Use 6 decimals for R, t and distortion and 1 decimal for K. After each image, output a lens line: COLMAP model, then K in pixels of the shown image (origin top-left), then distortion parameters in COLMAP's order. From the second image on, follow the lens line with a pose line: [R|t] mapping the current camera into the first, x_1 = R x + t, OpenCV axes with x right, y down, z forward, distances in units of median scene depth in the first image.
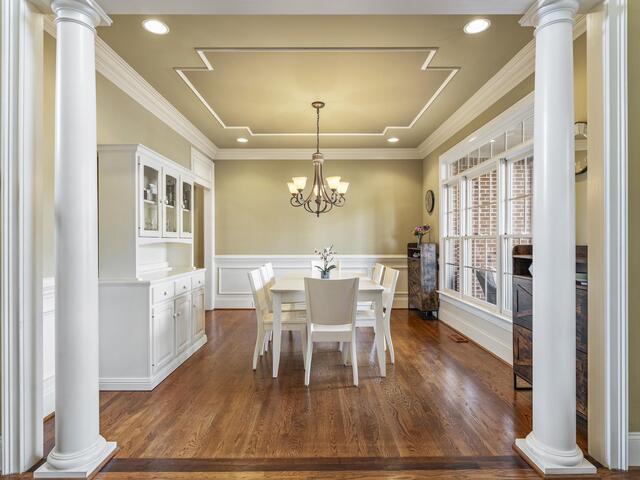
lens RADIAL K [[361.2, 0, 320.0], [0, 361.2, 240.0], [0, 0, 1]] dist [-0.000217, -0.000214]
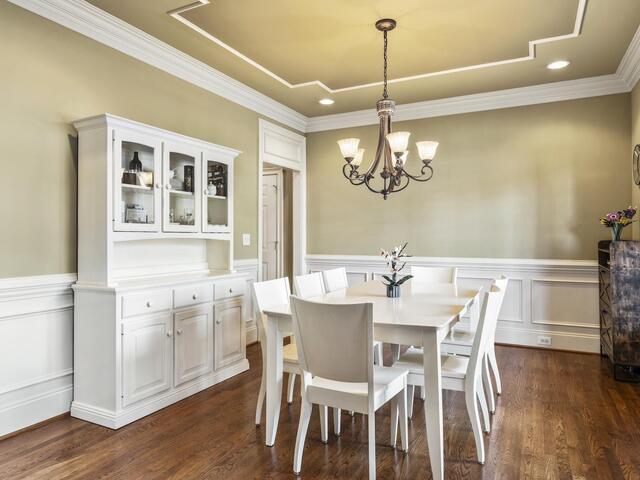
lens RADIAL K [[431.9, 0, 319.0], [0, 431.9, 233.5], [0, 0, 1]] dist [-0.000258, 0.000295]
pose [[0.886203, -0.002595, -0.463291, 0.244598], [0.000552, 0.999990, -0.004546, 0.000209], [0.463298, 0.003773, 0.886195, 0.265734]]
